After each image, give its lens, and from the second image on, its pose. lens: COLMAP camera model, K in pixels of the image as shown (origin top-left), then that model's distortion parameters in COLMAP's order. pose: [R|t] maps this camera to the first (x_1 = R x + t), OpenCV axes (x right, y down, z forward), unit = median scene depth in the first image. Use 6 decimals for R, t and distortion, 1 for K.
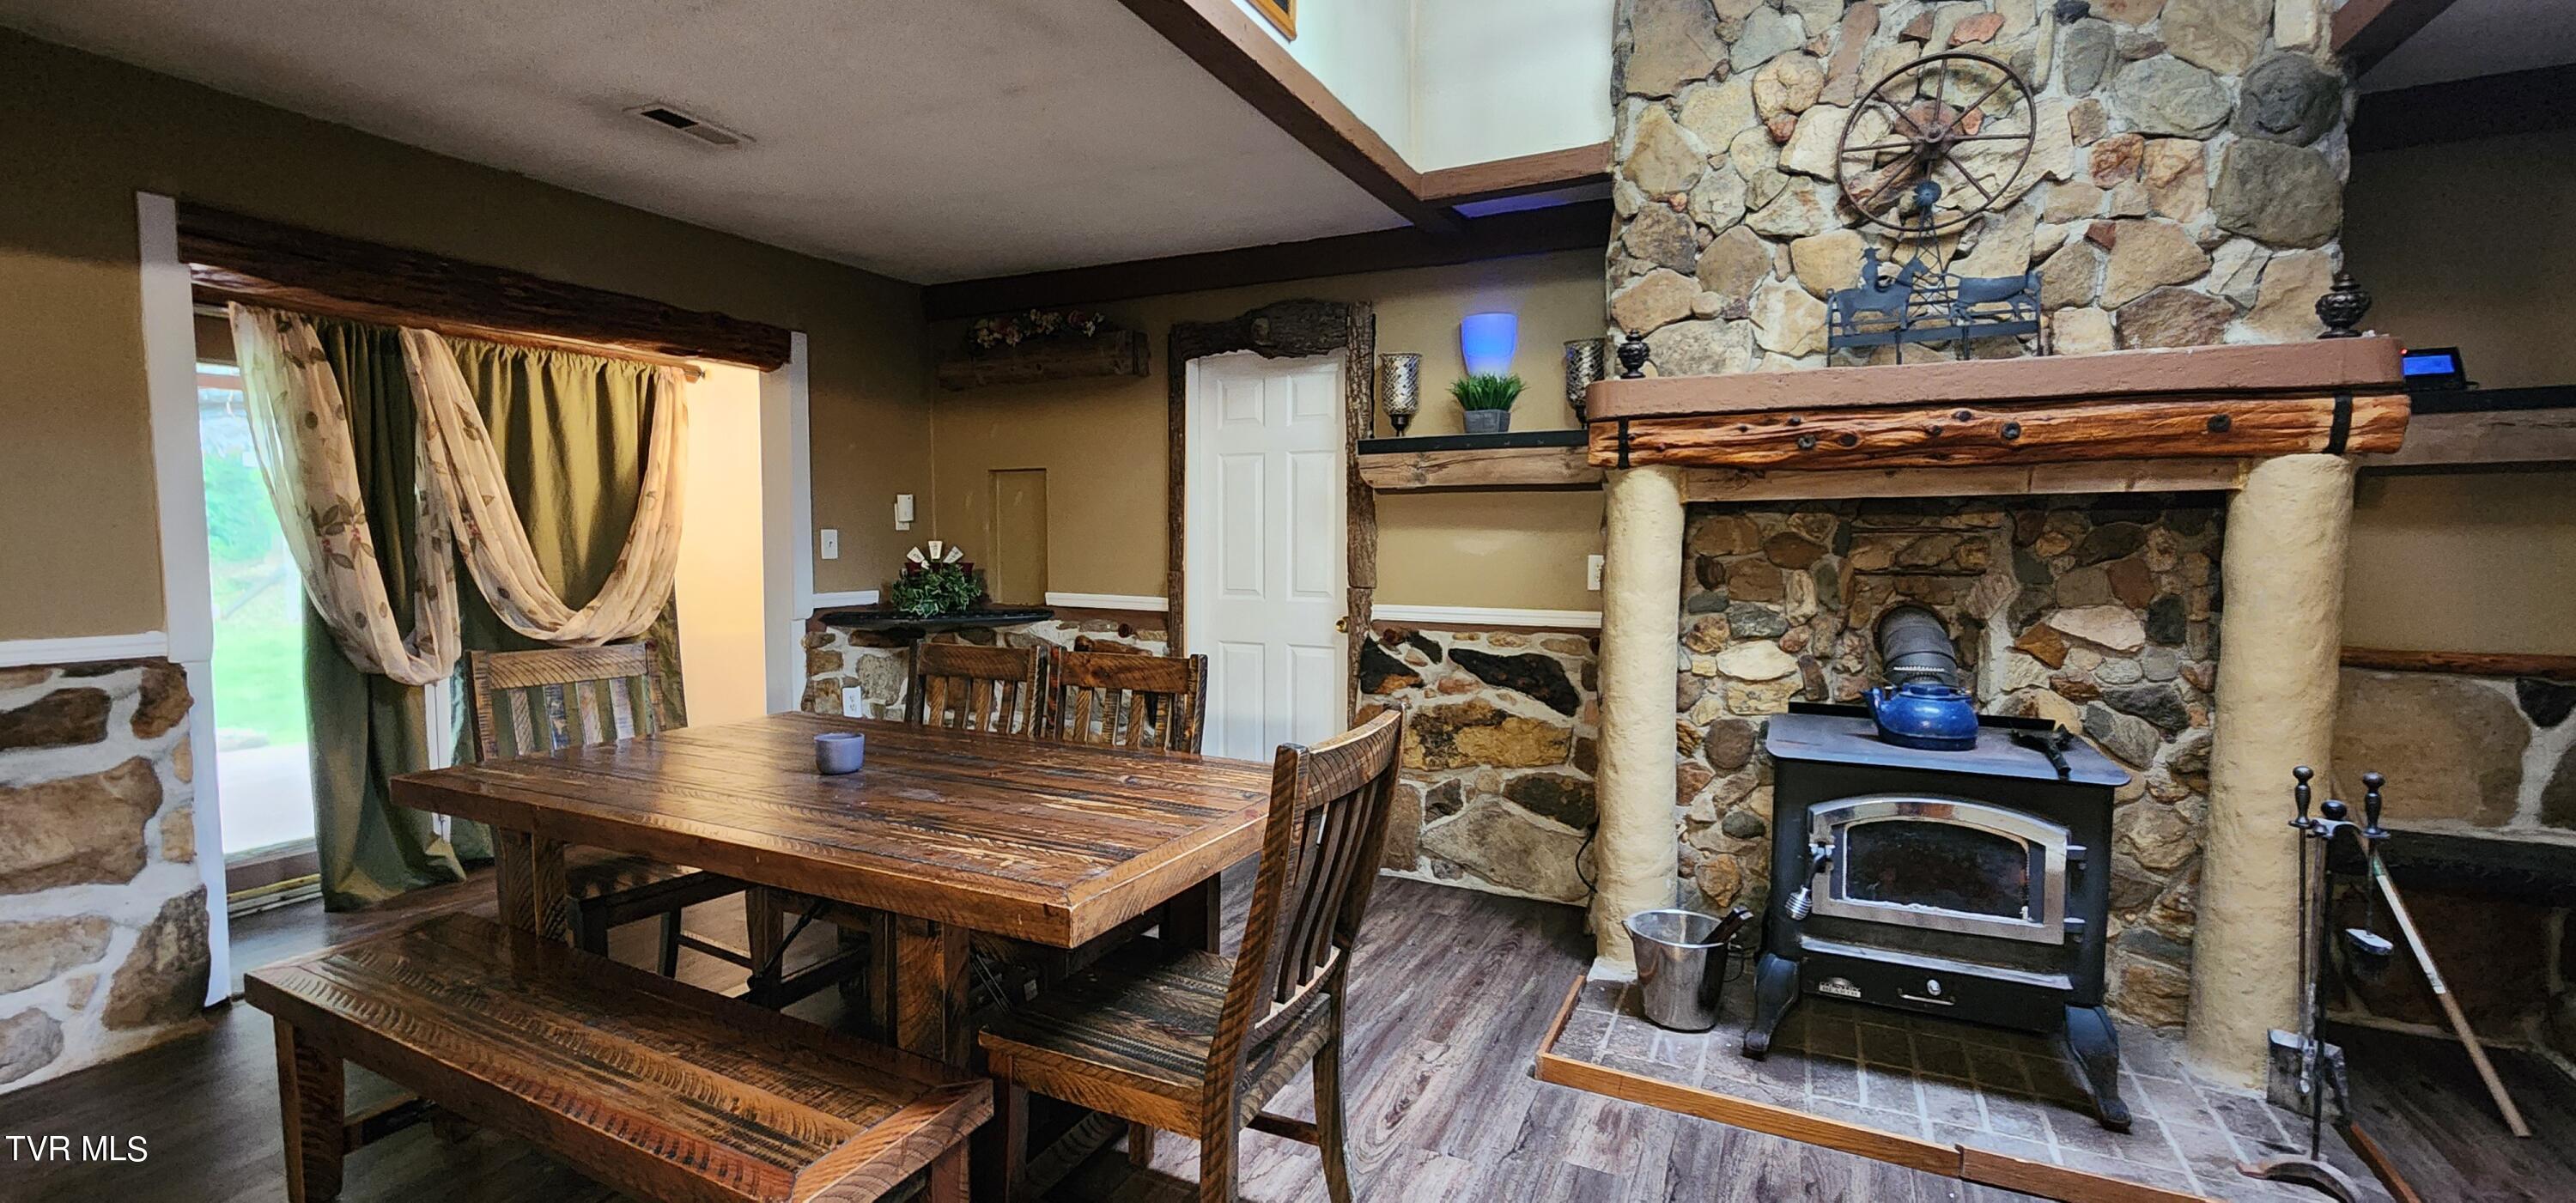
lens RADIAL K [[1071.4, 0, 1283.0], [0, 1071.4, 606.0], [0, 0, 1]] dist [-0.000223, 0.000293]
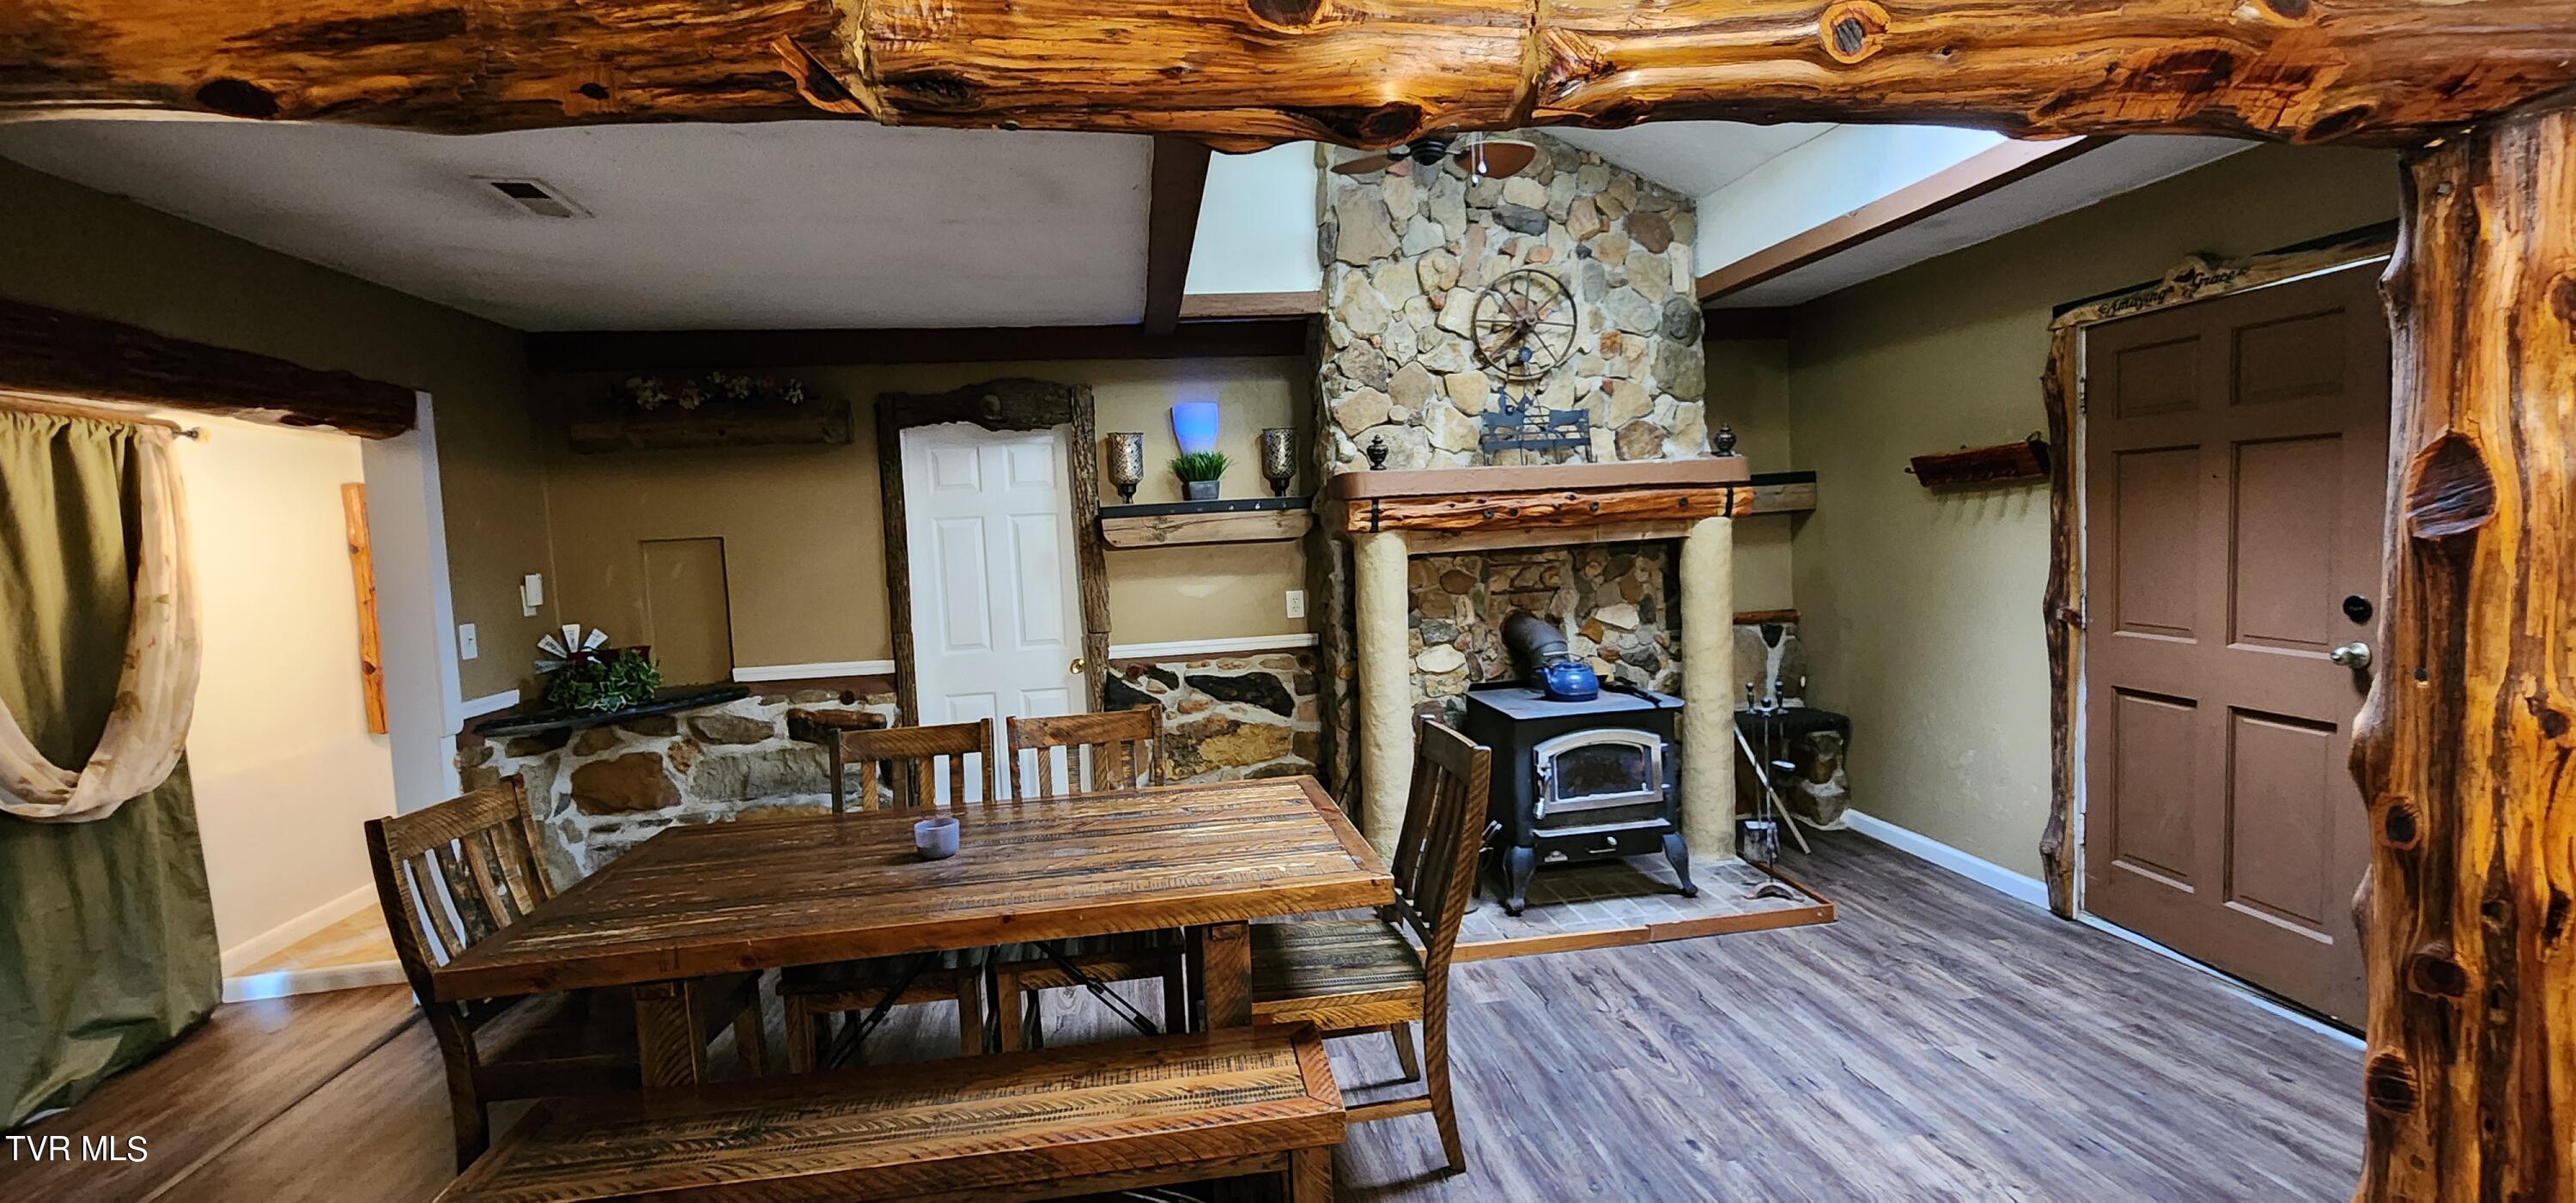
lens RADIAL K [[1071.4, 0, 1287.1], [0, 1071.4, 603.9], [0, 0, 1]] dist [-0.000223, 0.000293]
pose [[0.817232, -0.082125, 0.570427, -0.565938], [0.087867, 0.995978, 0.017507, -0.068440], [-0.569571, 0.035814, 0.821161, -0.081093]]
